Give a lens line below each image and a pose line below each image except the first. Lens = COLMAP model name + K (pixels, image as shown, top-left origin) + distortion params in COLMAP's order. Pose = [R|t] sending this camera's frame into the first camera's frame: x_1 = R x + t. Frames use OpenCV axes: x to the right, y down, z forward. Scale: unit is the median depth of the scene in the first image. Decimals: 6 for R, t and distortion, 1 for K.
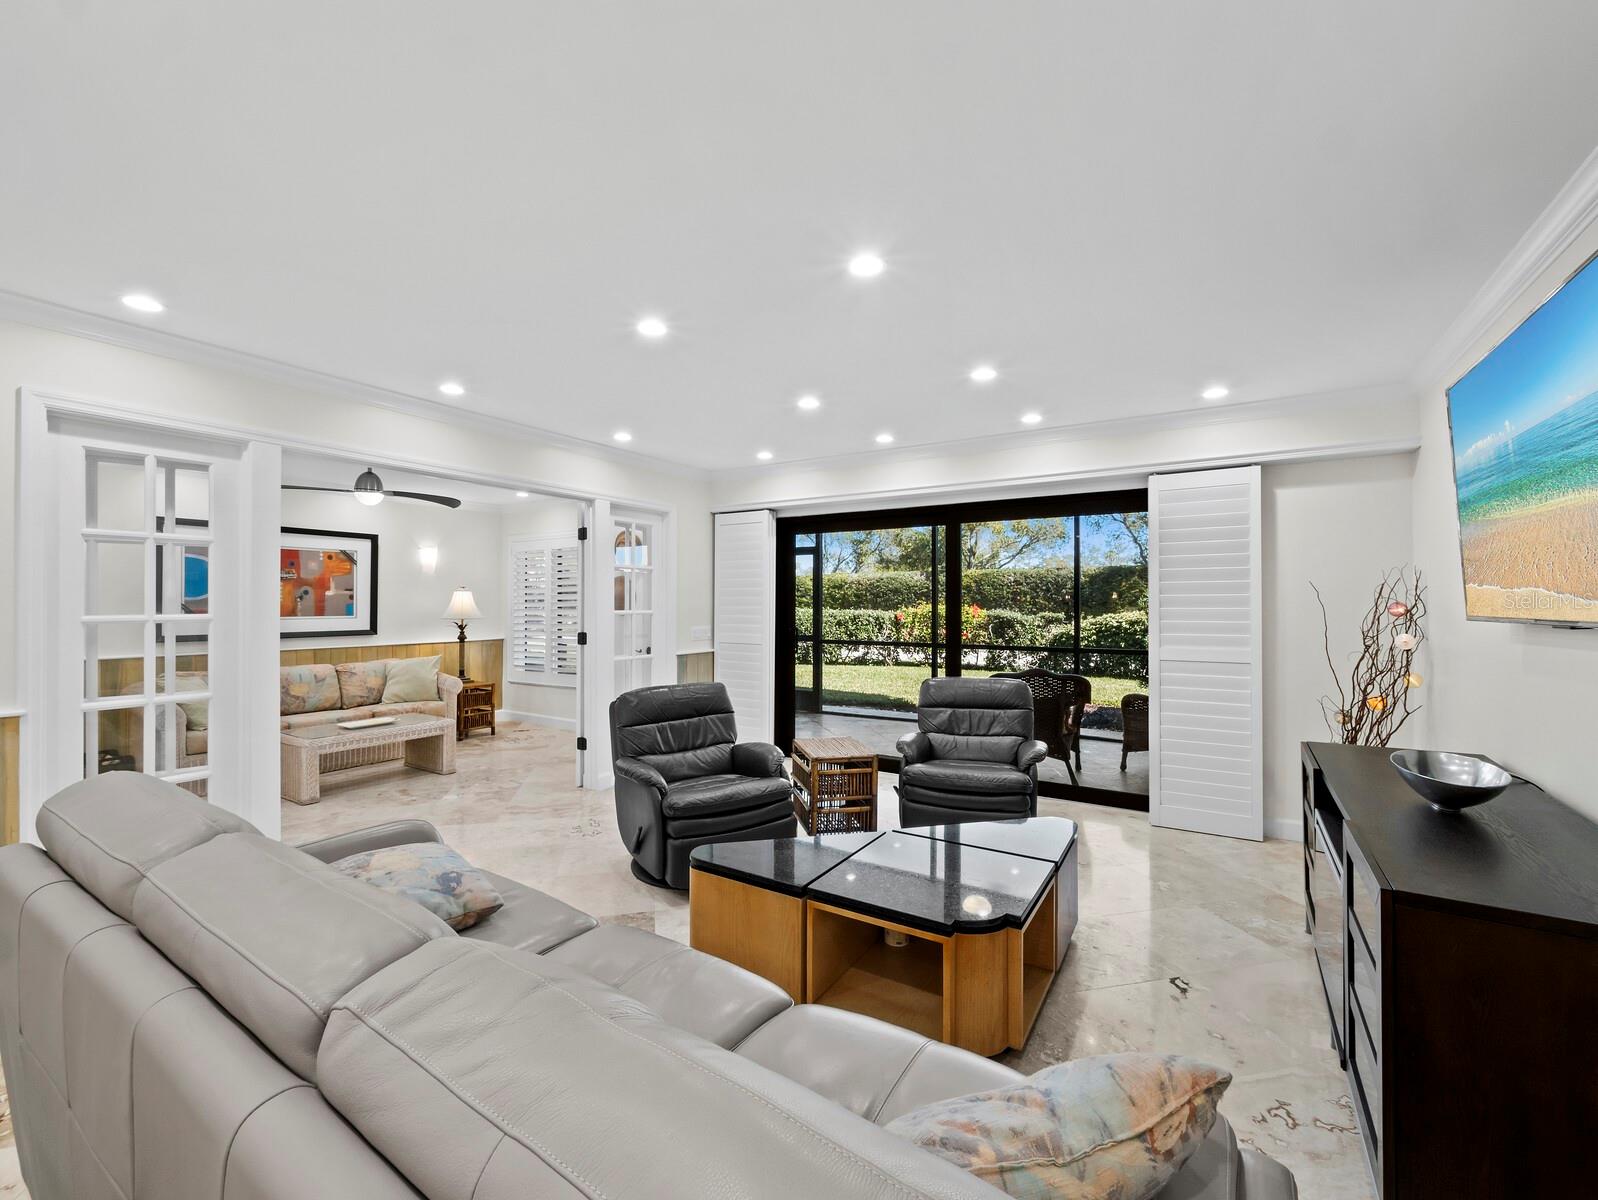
lens RADIAL K [[673.6, 0, 795.3], [0, 673.6, 601.0], [0, 0, 1]] dist [0.001371, 0.000536]
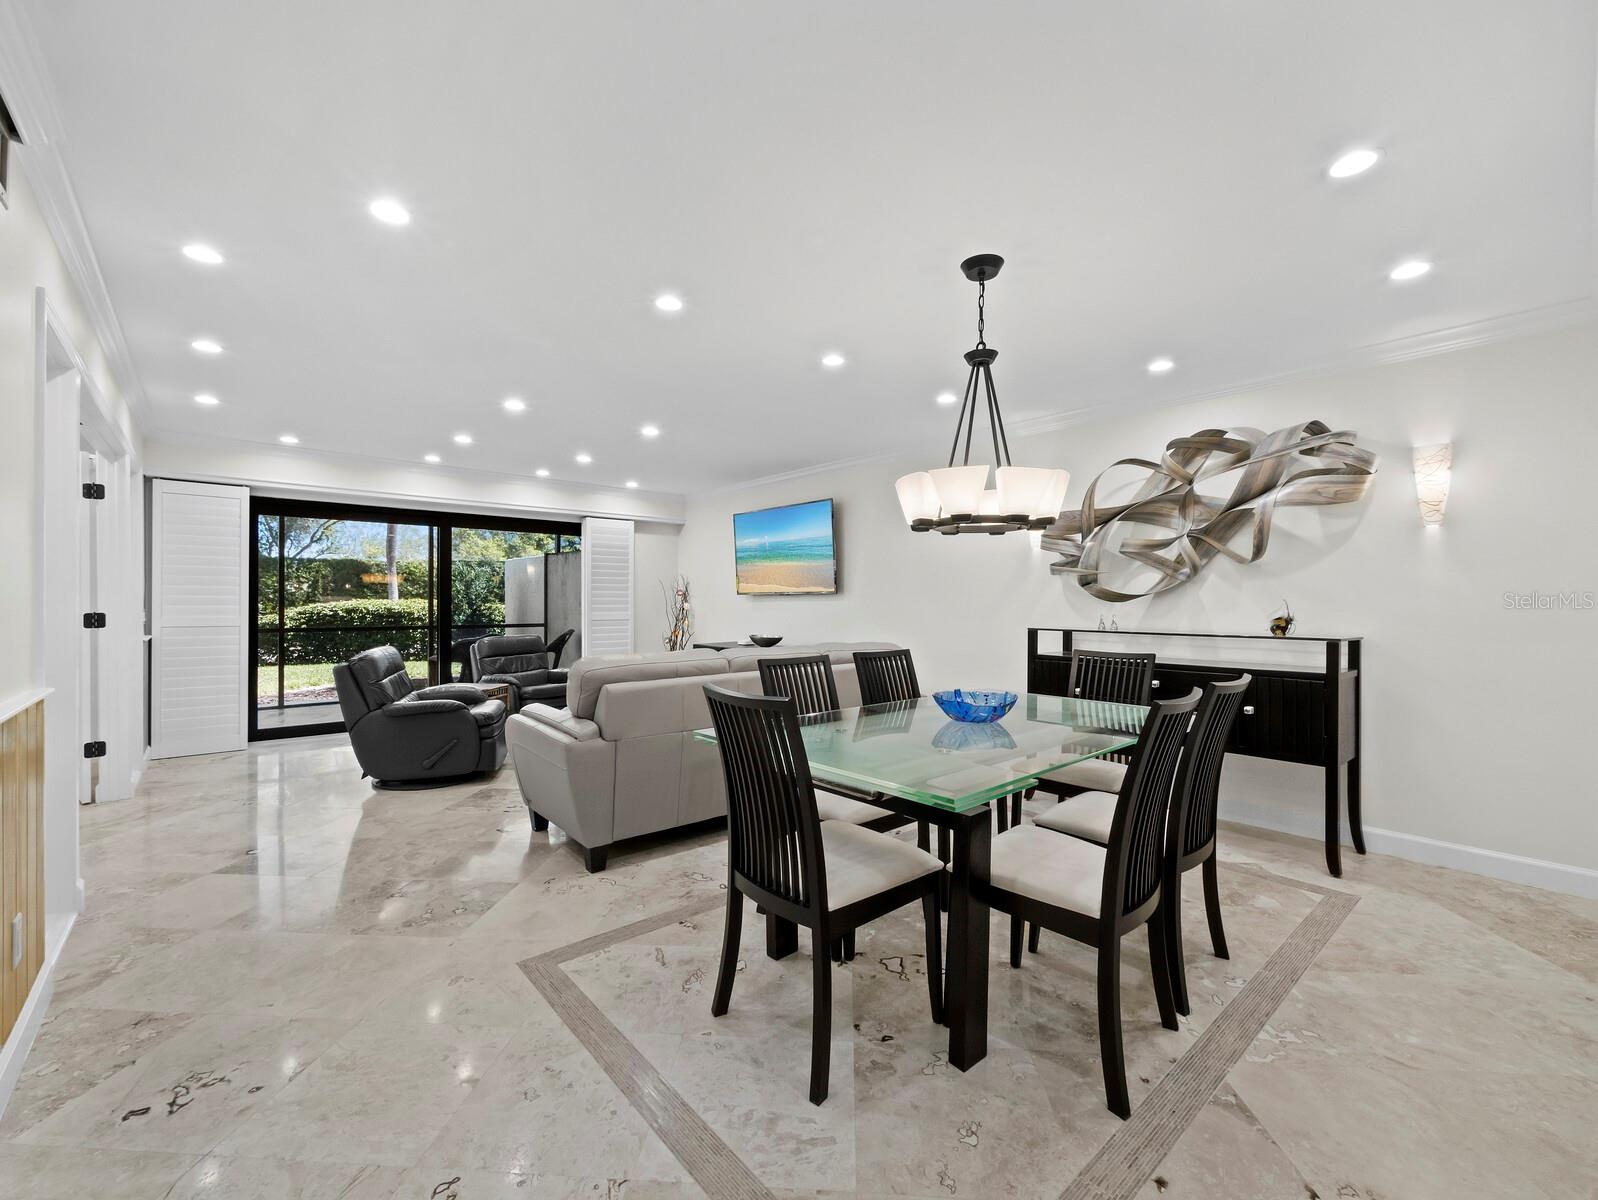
lens RADIAL K [[673.6, 0, 804.2], [0, 673.6, 603.8], [0, 0, 1]] dist [0.001371, 0.000536]
pose [[0.278130, -0.004284, 0.960534, -0.724039], [-0.005139, 0.999969, 0.005947, 0.021686], [-0.960530, -0.006590, 0.278100, -0.042302]]
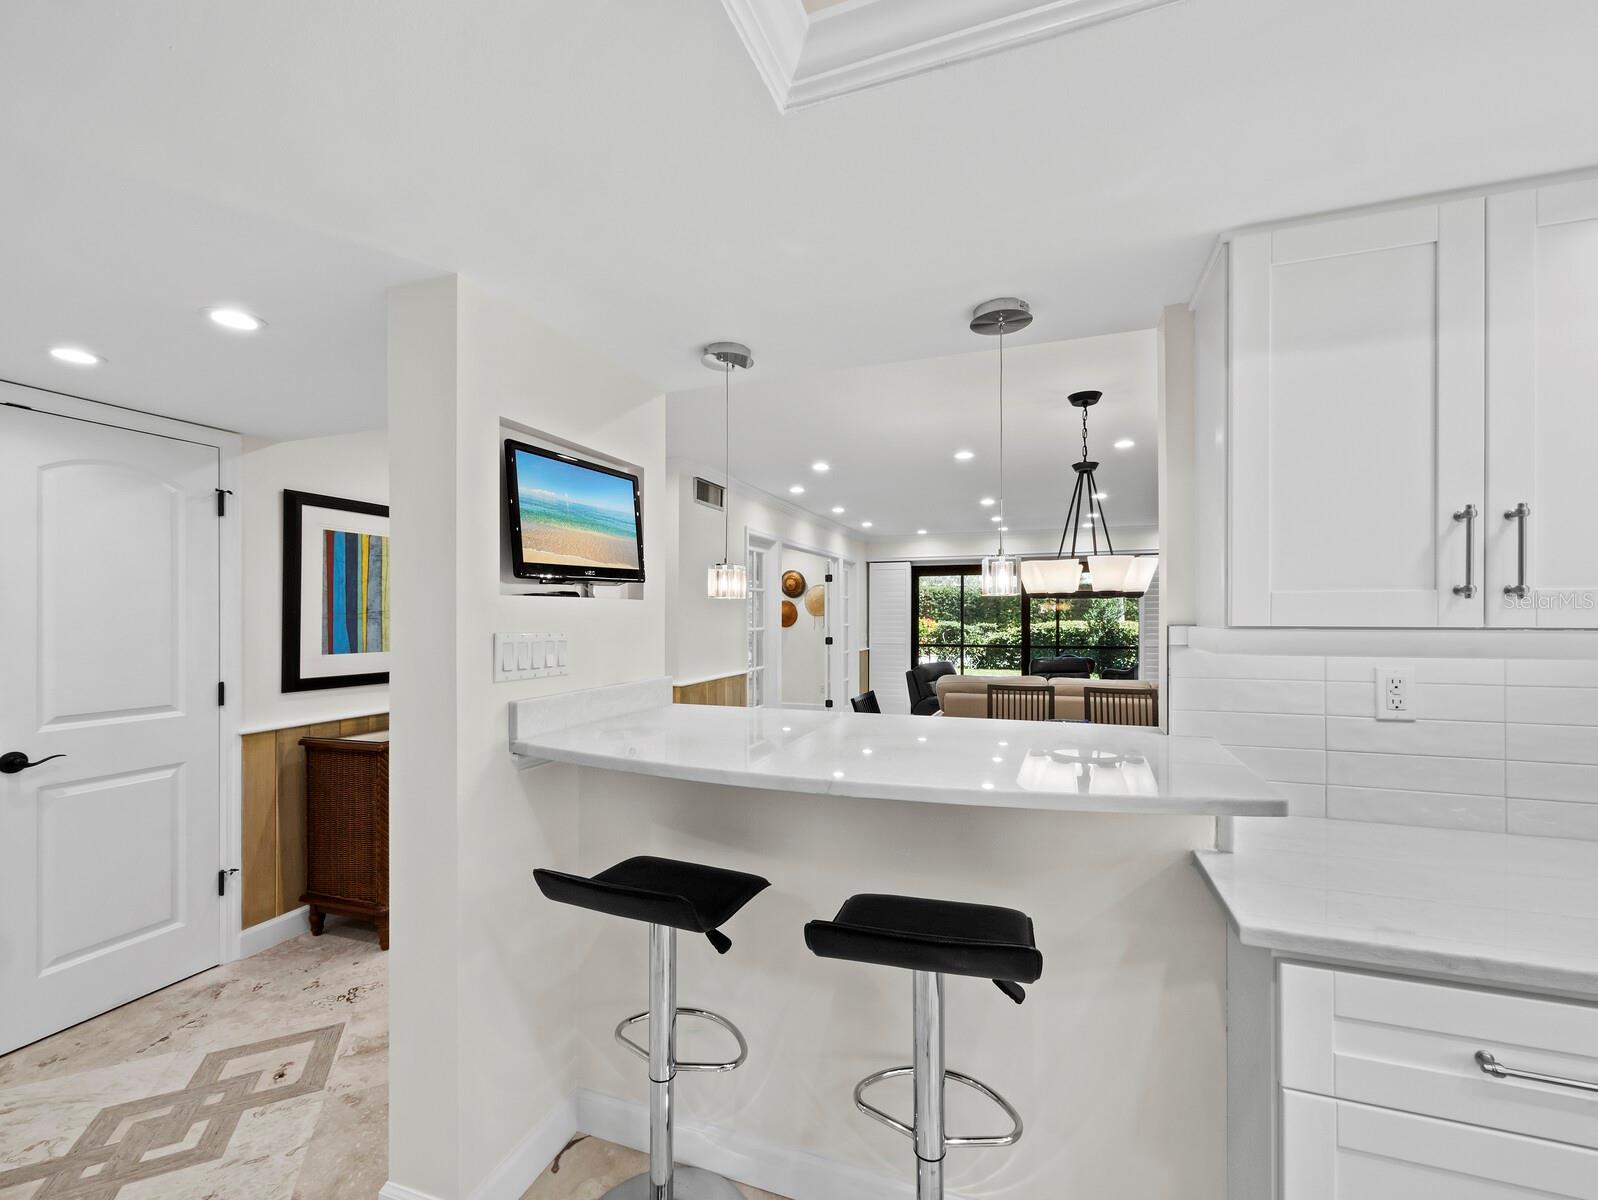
lens RADIAL K [[673.6, 0, 804.9], [0, 673.6, 608.2], [0, 0, 1]] dist [0.001371, 0.000536]
pose [[0.975203, -0.002345, 0.221301, -0.625106], [0.003739, 0.999976, -0.005883, -0.013789], [-0.221282, 0.006565, 0.975188, -0.518109]]
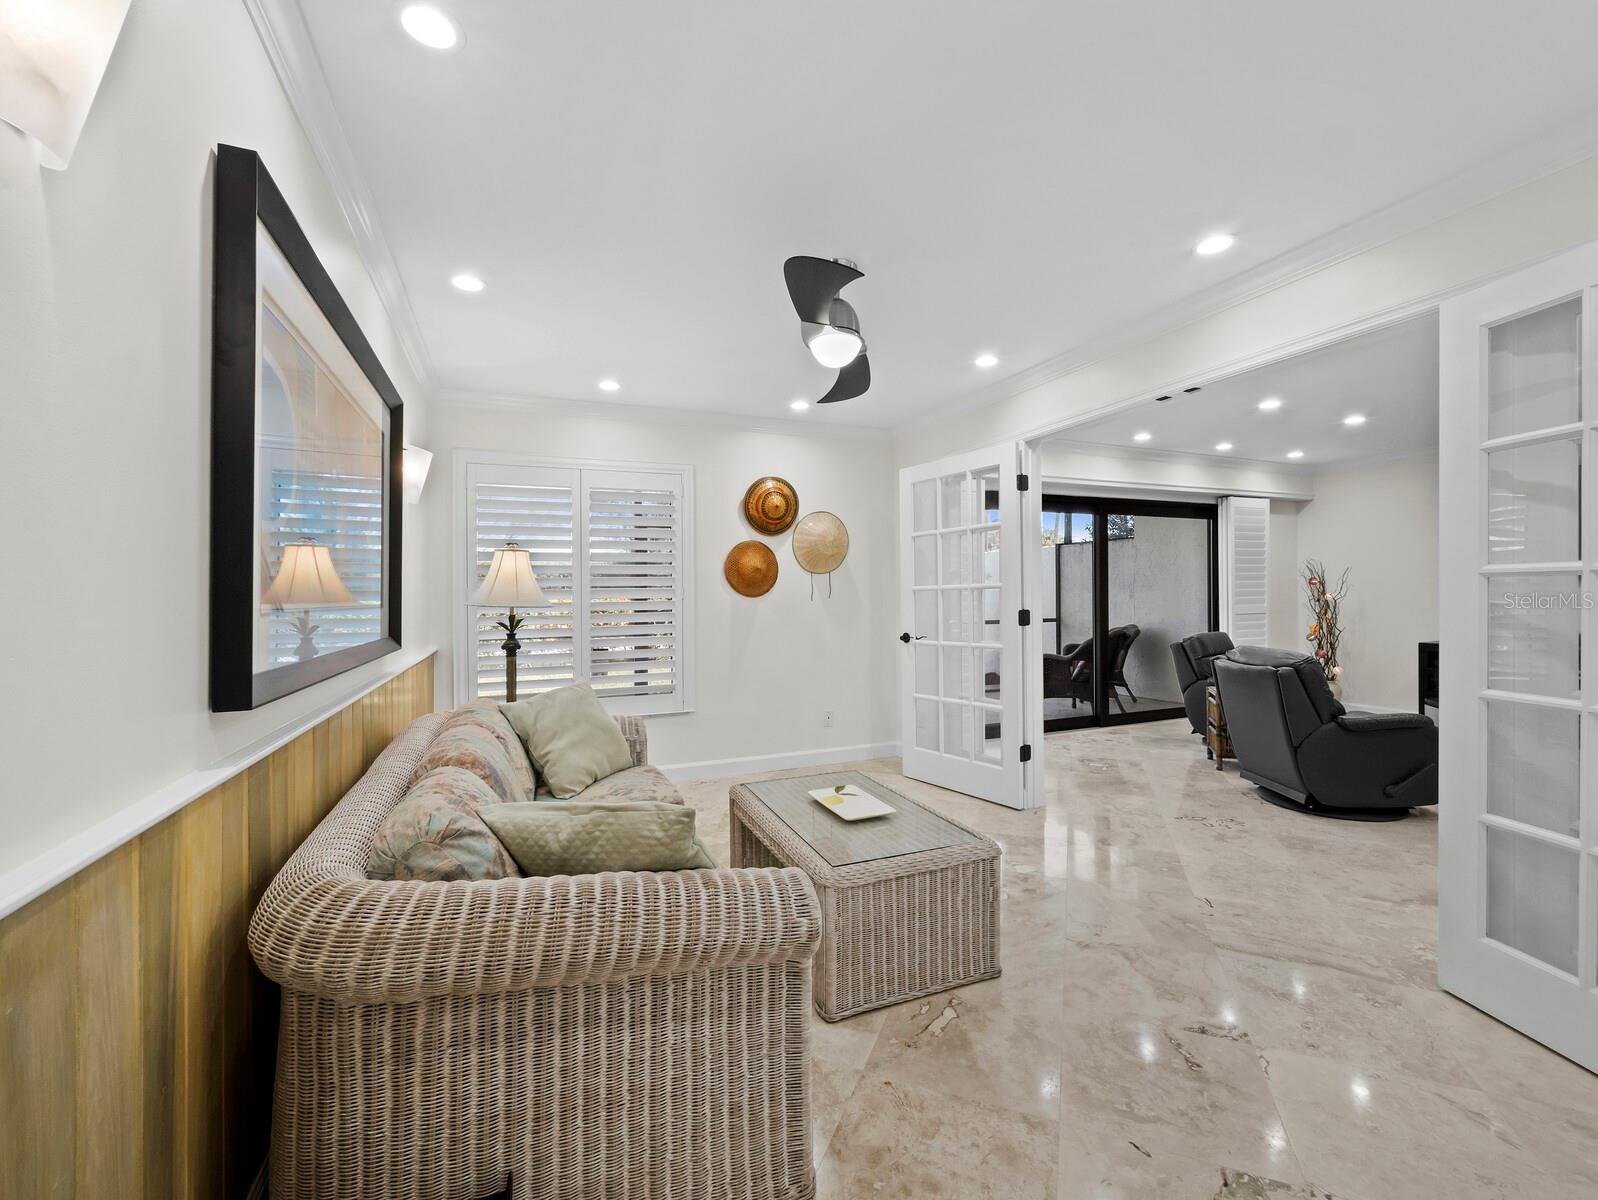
lens RADIAL K [[673.6, 0, 802.8], [0, 673.6, 590.8], [0, 0, 1]] dist [0.001371, 0.000536]
pose [[0.567076, -0.002484, 0.823662, -0.928552], [0.008676, 0.999958, -0.002958, 0.020312], [-0.823620, 0.008824, 0.567074, 0.645091]]
